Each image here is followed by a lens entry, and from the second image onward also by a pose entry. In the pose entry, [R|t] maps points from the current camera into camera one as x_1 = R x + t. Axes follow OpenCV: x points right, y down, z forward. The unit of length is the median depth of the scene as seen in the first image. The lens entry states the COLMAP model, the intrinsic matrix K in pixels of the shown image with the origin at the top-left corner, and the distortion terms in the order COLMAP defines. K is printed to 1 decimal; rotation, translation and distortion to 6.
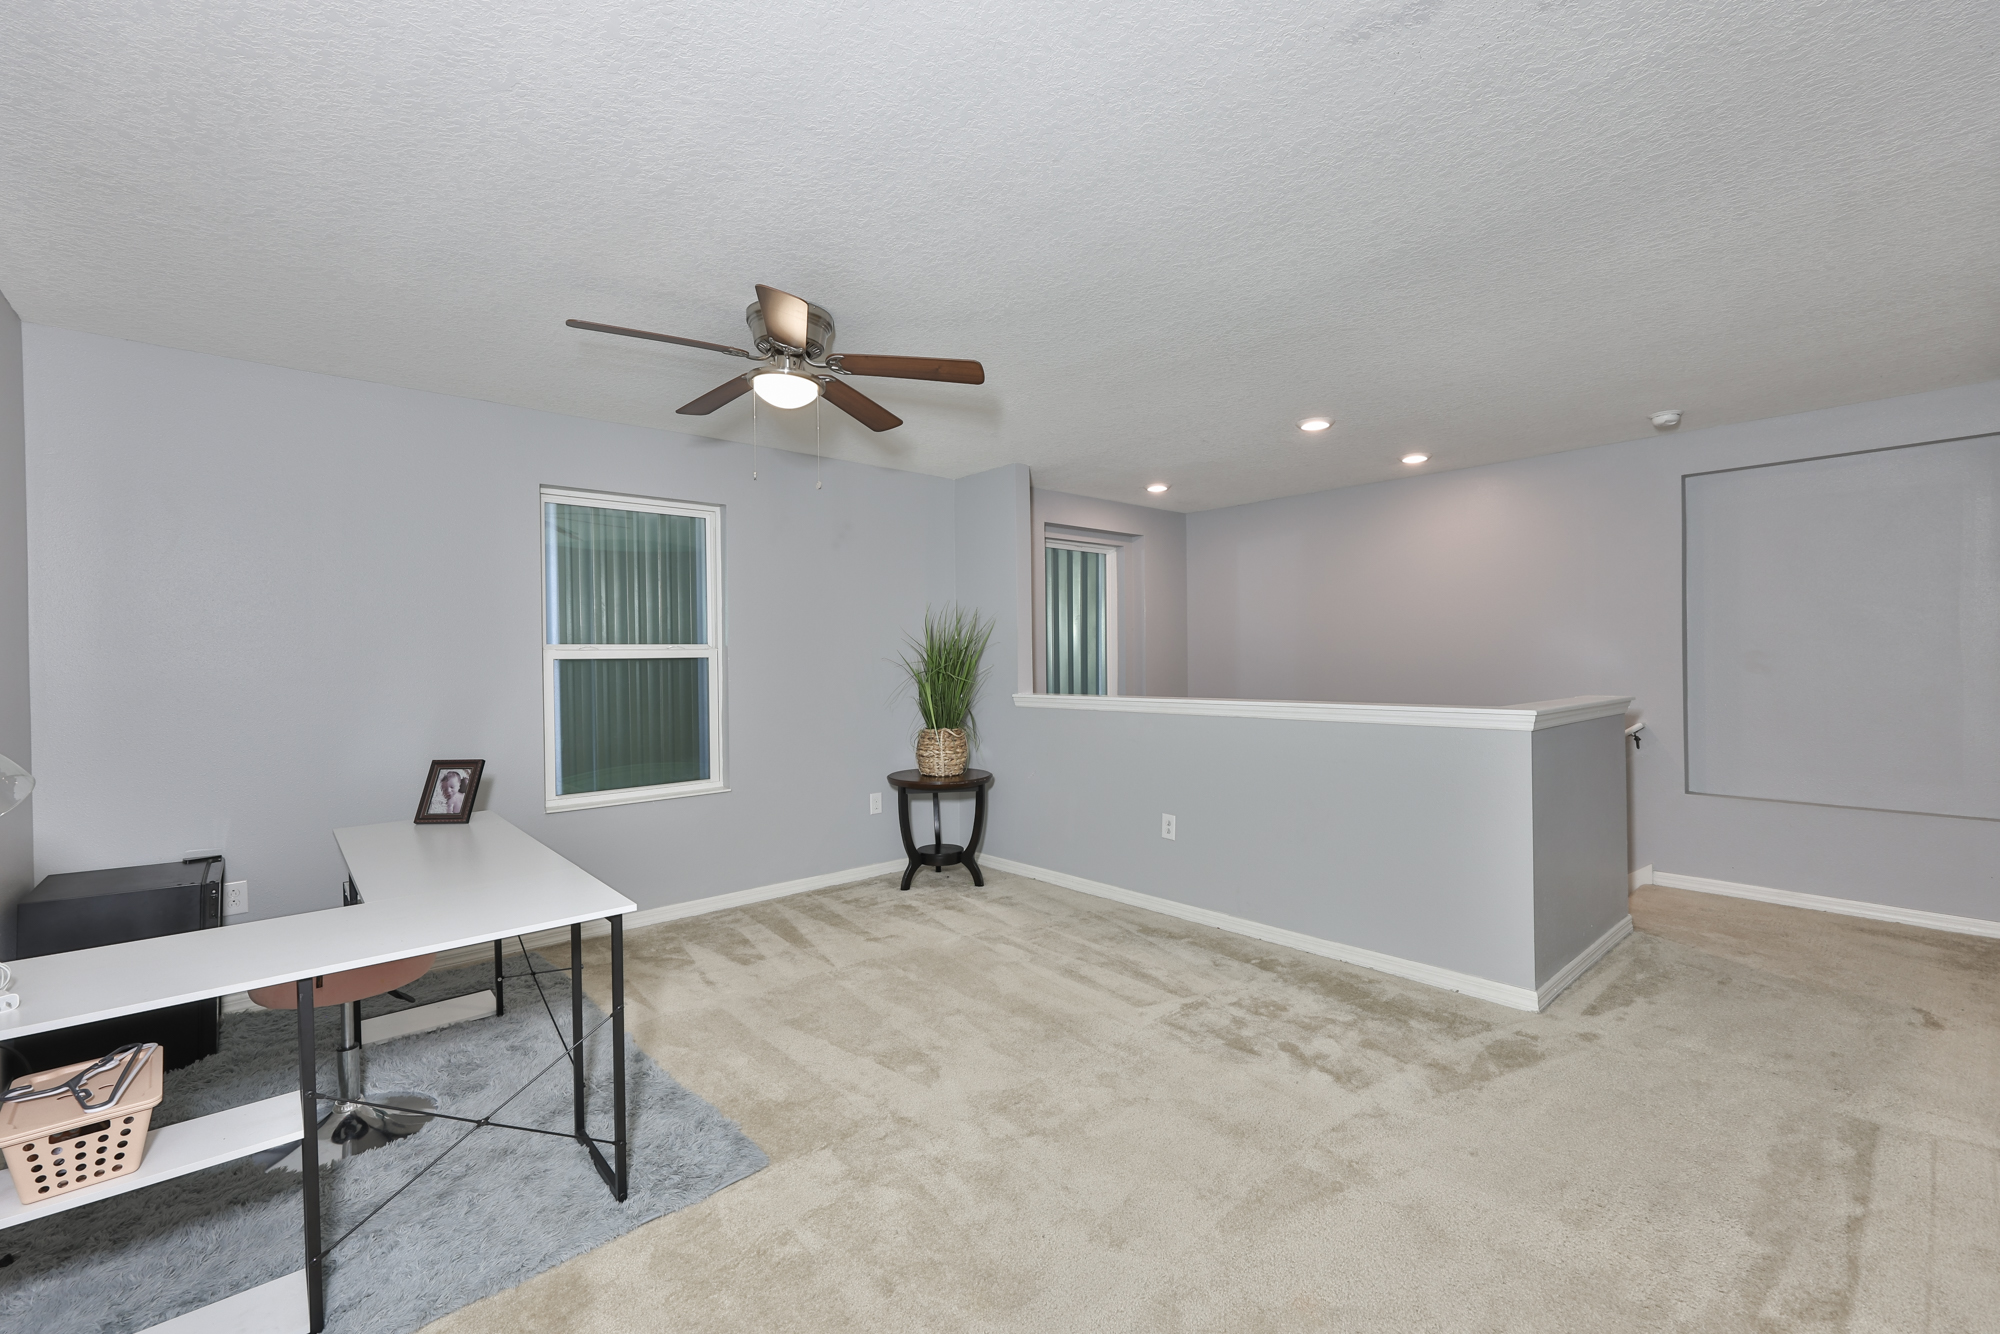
lens RADIAL K [[847.9, 0, 989.2], [0, 847.9, 665.9], [0, 0, 1]] dist [-0.000691, 0.000163]
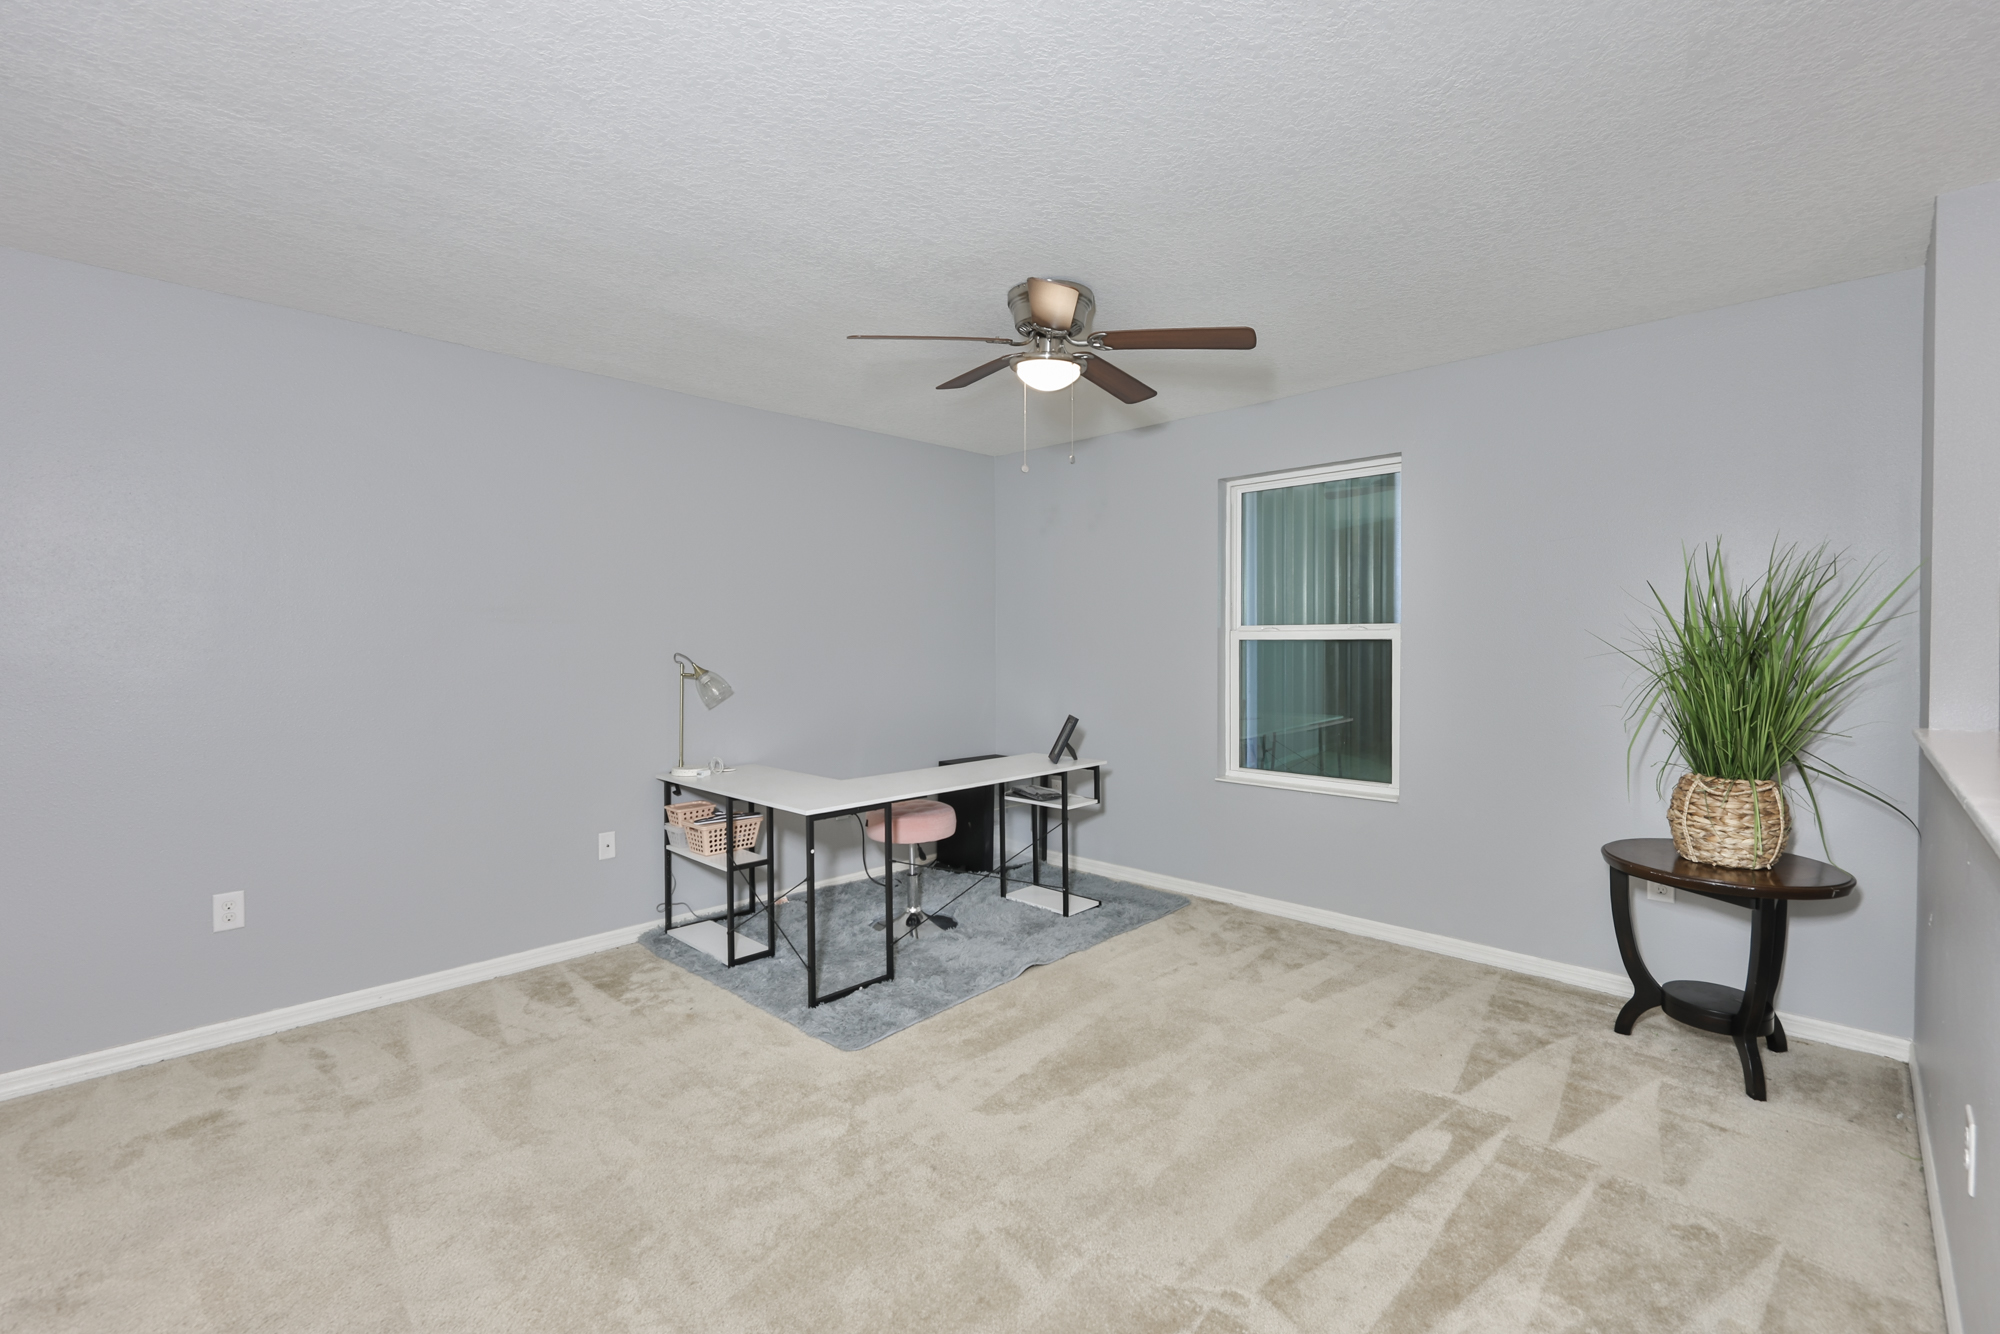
lens RADIAL K [[847.9, 0, 989.2], [0, 847.9, 665.9], [0, 0, 1]] dist [-0.000691, 0.000163]
pose [[0.093664, 0.044918, -0.994590, 0.476241], [-0.012245, 0.998958, 0.043962, -0.016143], [0.995529, 0.008061, 0.094116, 0.534851]]
